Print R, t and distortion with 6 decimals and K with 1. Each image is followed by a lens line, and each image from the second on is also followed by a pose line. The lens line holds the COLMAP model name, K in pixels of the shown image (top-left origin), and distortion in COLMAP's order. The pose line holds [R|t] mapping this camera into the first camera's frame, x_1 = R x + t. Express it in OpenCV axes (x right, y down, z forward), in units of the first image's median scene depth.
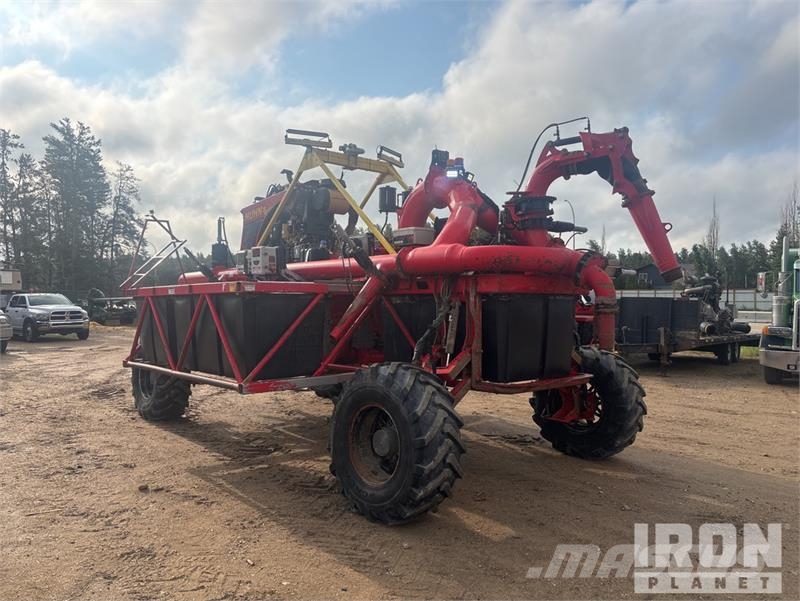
lens RADIAL K [[610.1, 0, 402.5], [0, 610.1, 296.7], [0, 0, 1]] dist [0.017151, 0.001104]
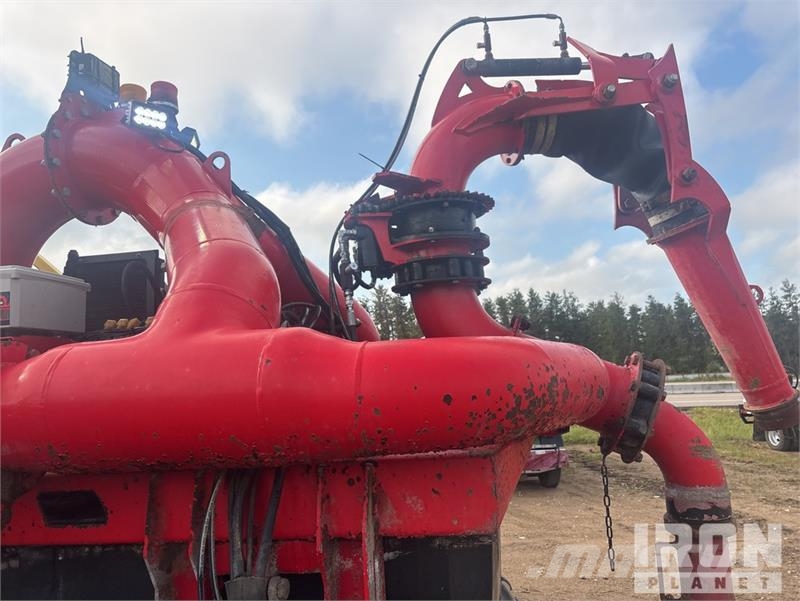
lens RADIAL K [[610.1, 0, 402.5], [0, 610.1, 296.7], [0, 0, 1]] dist [0.017151, 0.001104]
pose [[0.768886, 0.039108, 0.638189, -0.024207], [0.052226, 0.990951, -0.123648, -0.065232], [-0.637250, 0.128401, 0.759885, 0.757180]]
